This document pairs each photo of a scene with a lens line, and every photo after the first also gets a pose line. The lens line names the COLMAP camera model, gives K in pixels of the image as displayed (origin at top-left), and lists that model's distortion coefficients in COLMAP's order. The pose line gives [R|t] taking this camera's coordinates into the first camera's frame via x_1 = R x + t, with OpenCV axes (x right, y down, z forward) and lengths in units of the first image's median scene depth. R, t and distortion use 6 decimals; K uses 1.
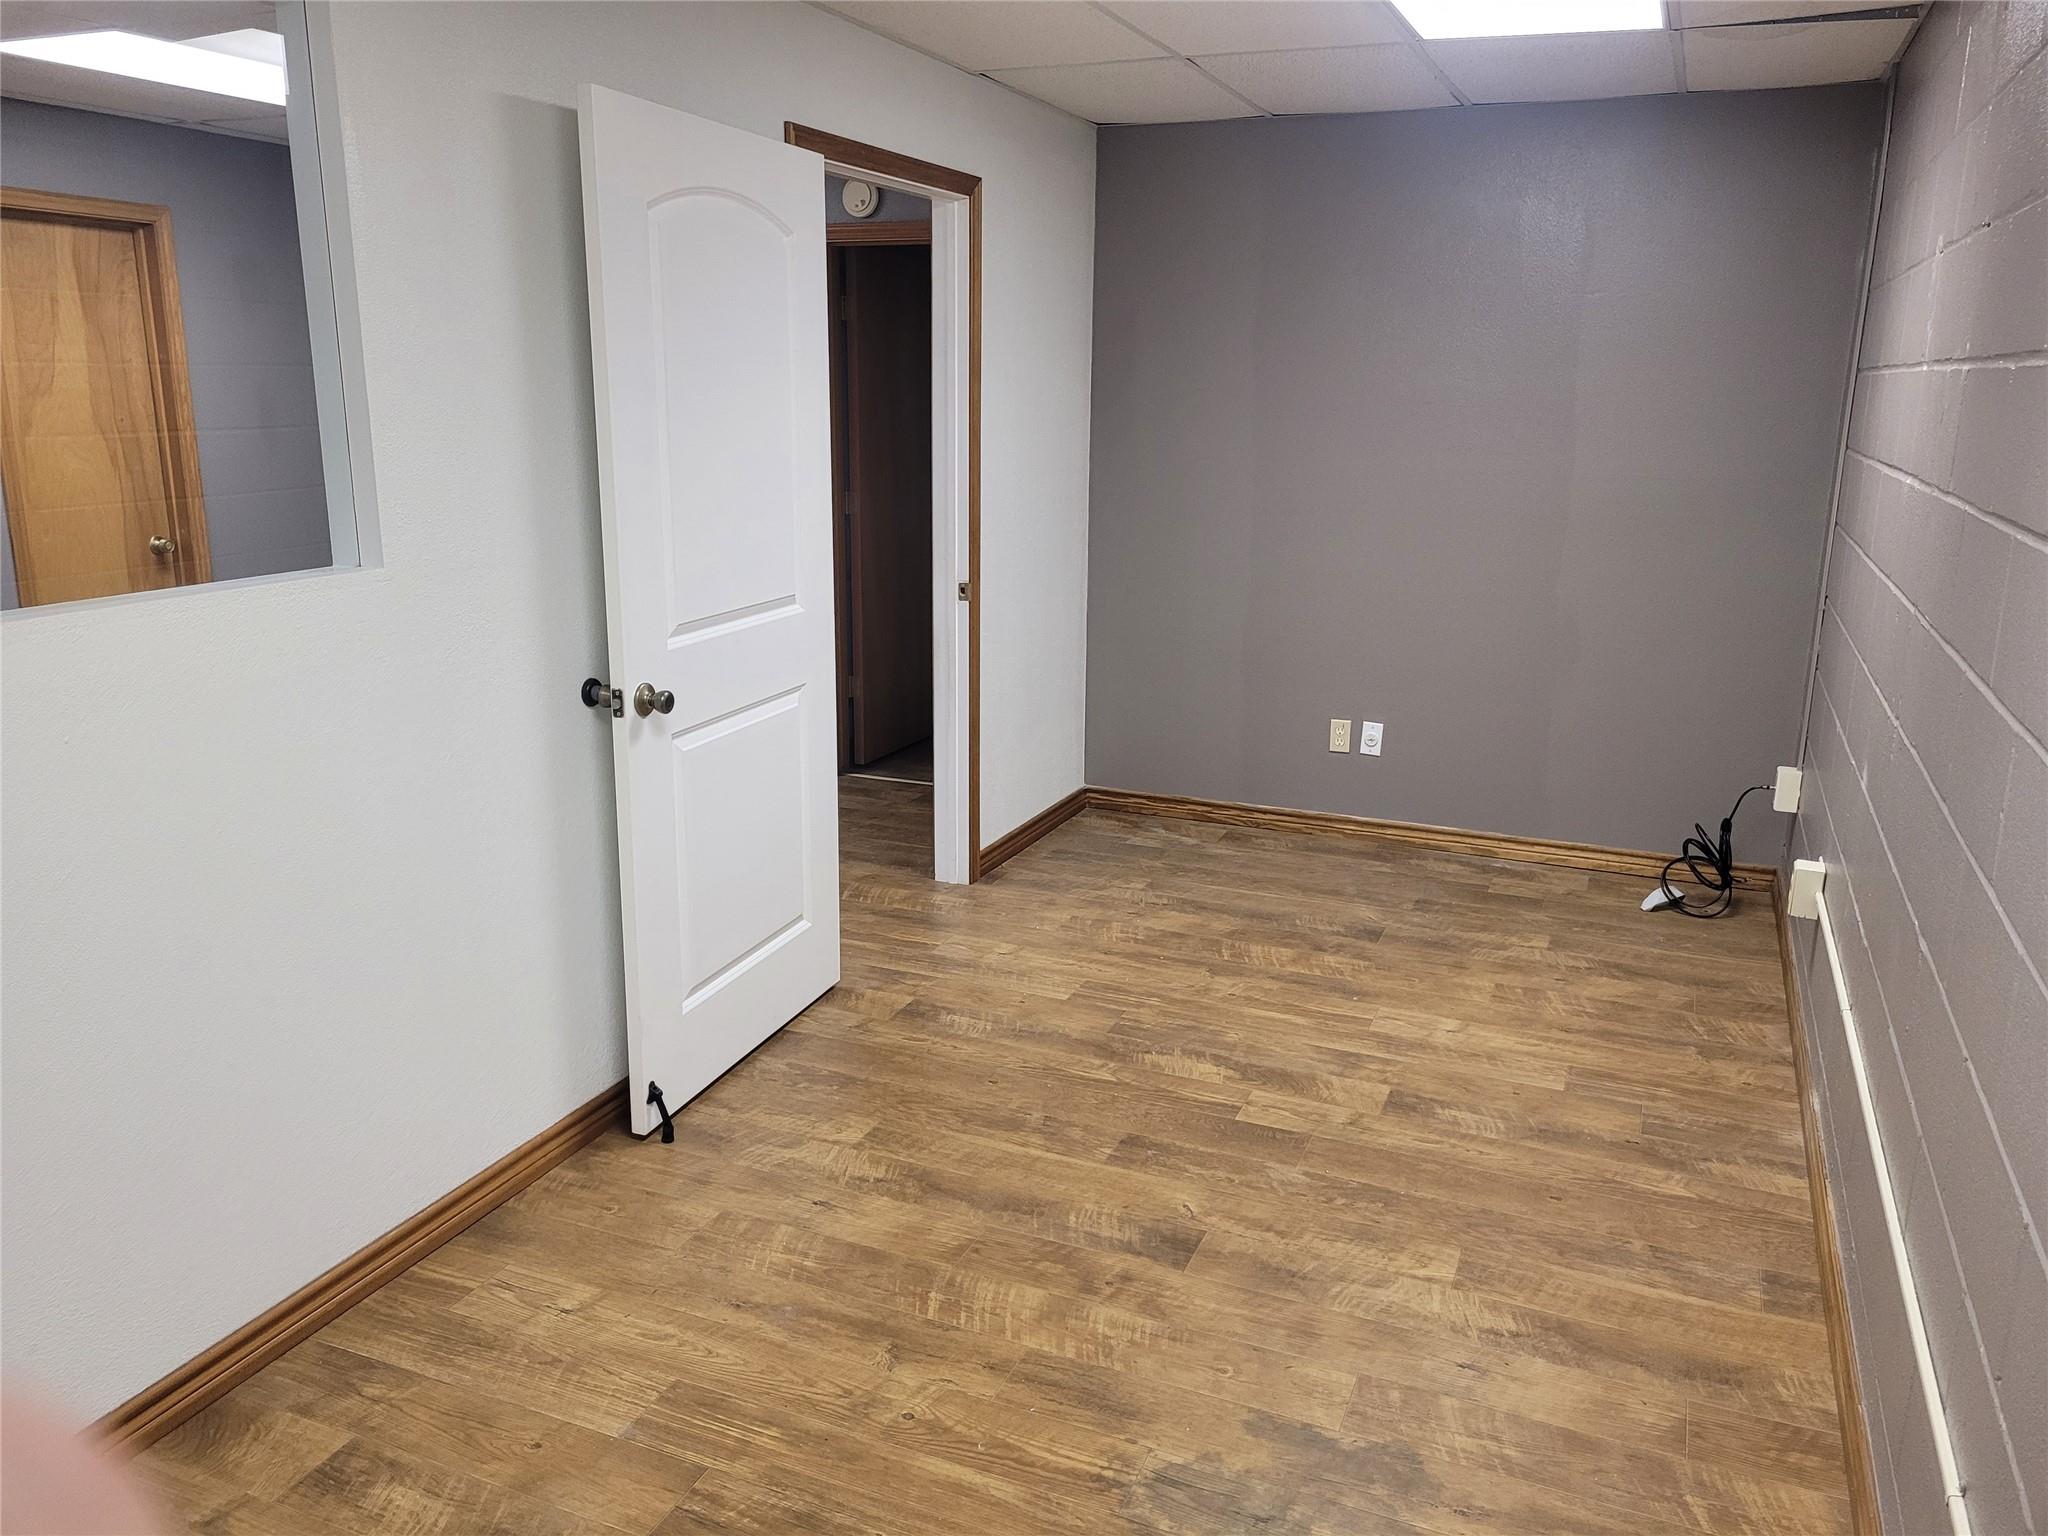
lens RADIAL K [[1543.8, 0, 1031.0], [0, 1543.8, 758.8], [0, 0, 1]] dist [0.059991, -0.039721]
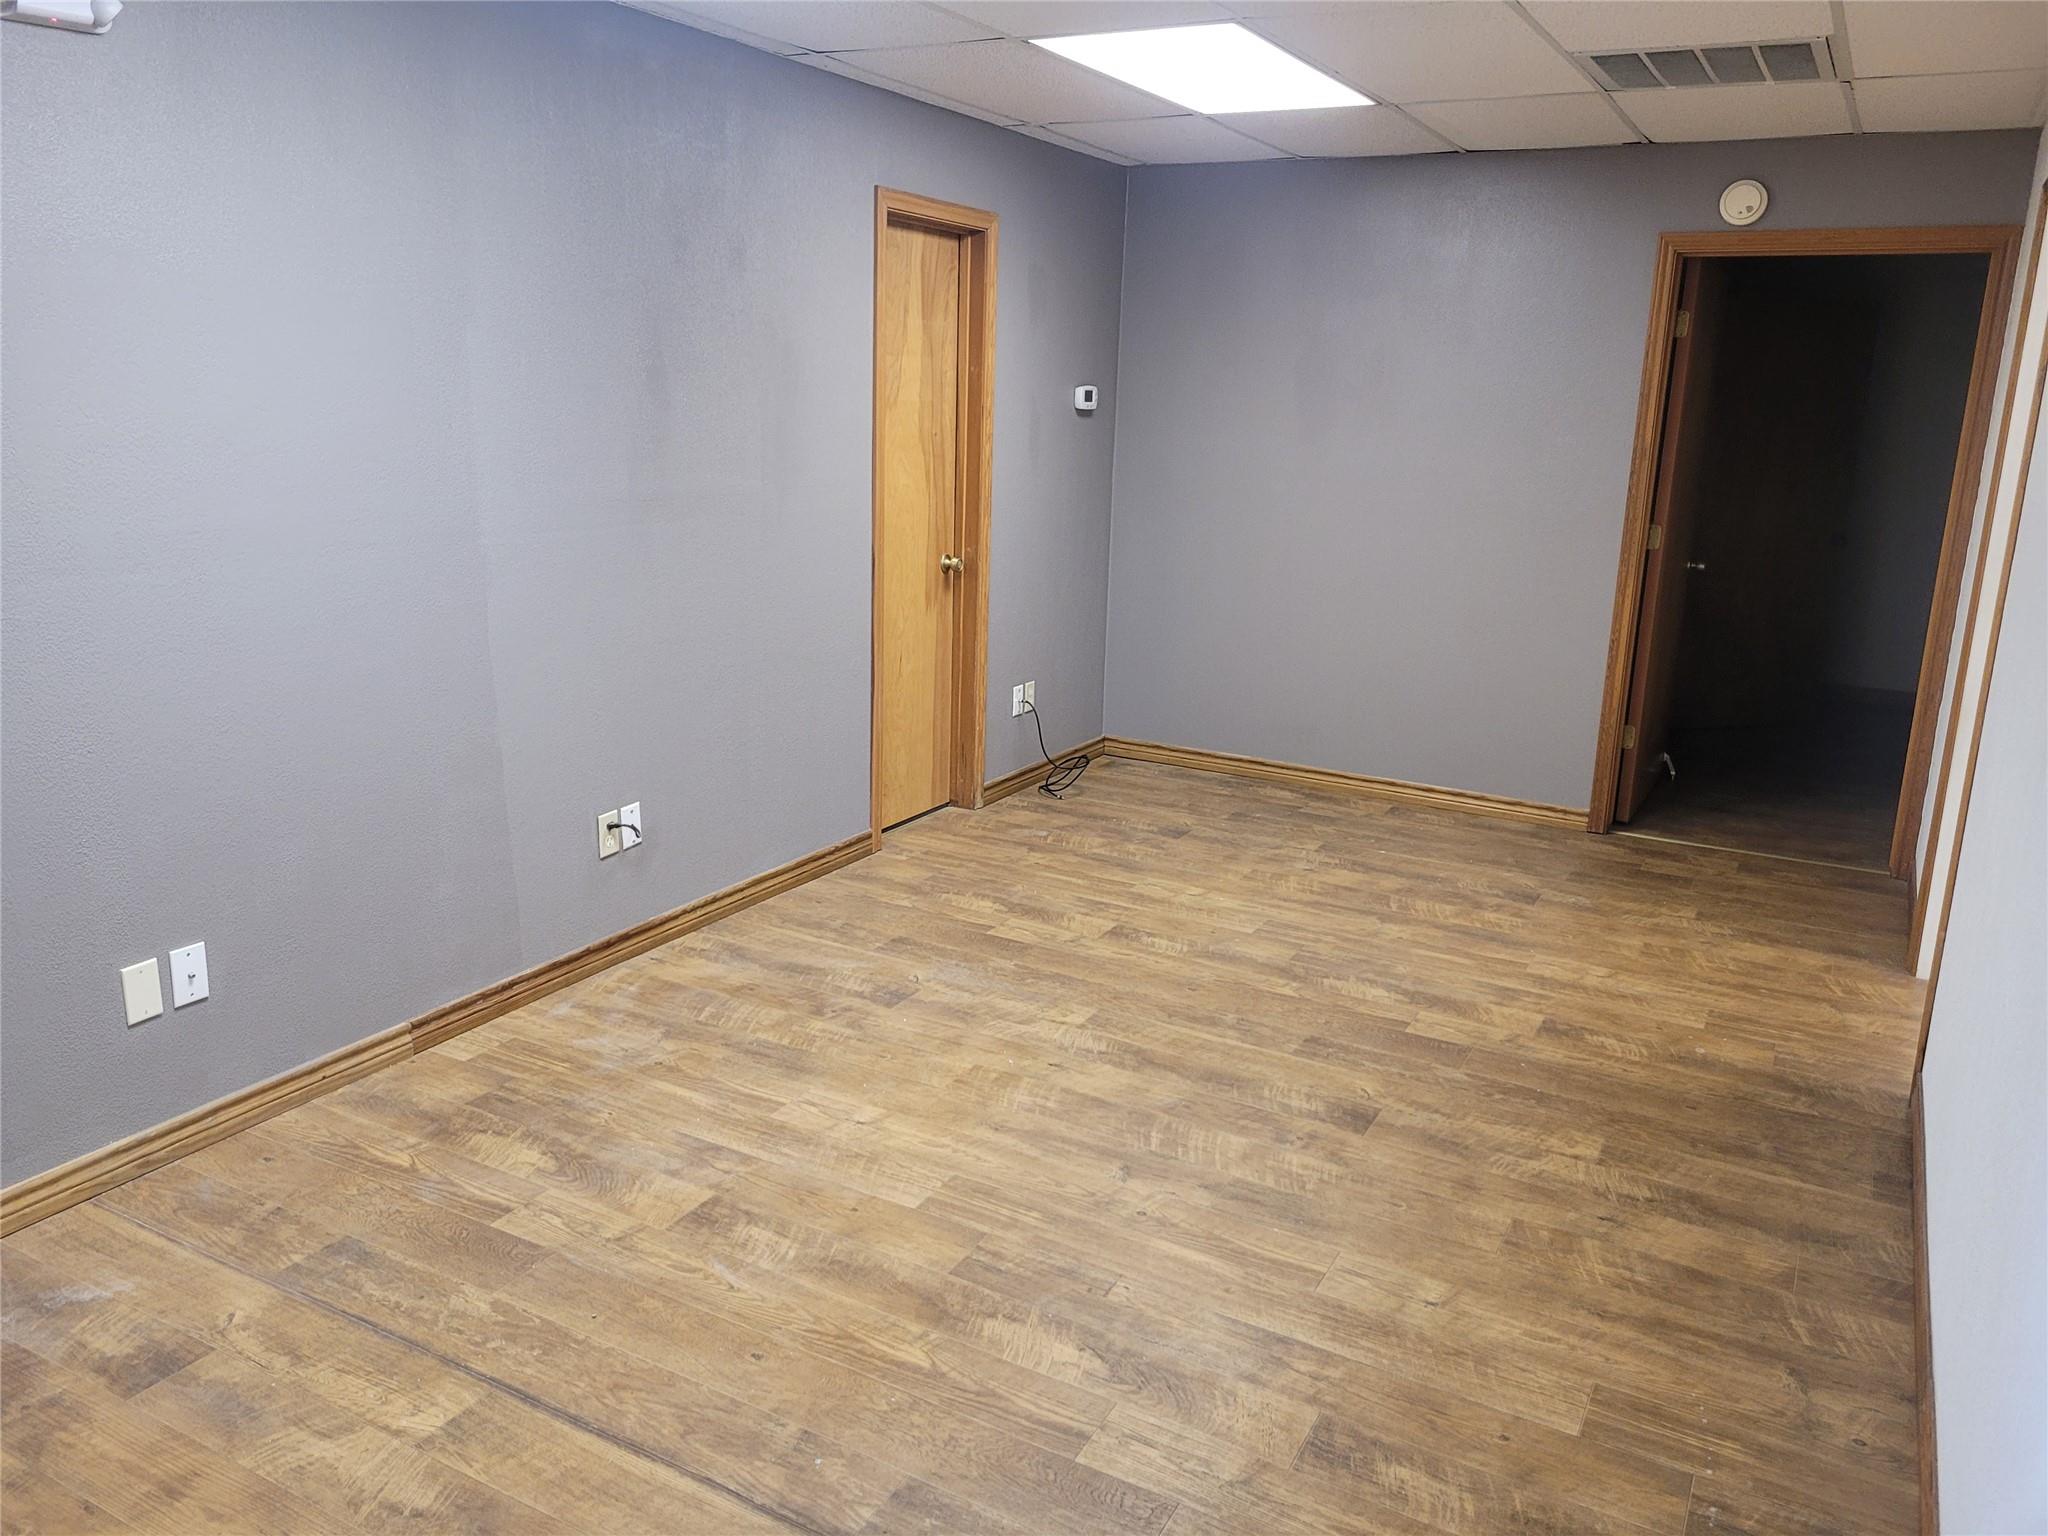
lens RADIAL K [[1543.8, 0, 1015.7], [0, 1543.8, 740.7], [0, 0, 1]] dist [0.059991, -0.039721]
pose [[0.994137, 0.045819, -0.097942, -0.061735], [-0.047509, 0.998758, -0.014991, 0.055208], [0.097133, 0.019556, 0.995079, -0.211979]]
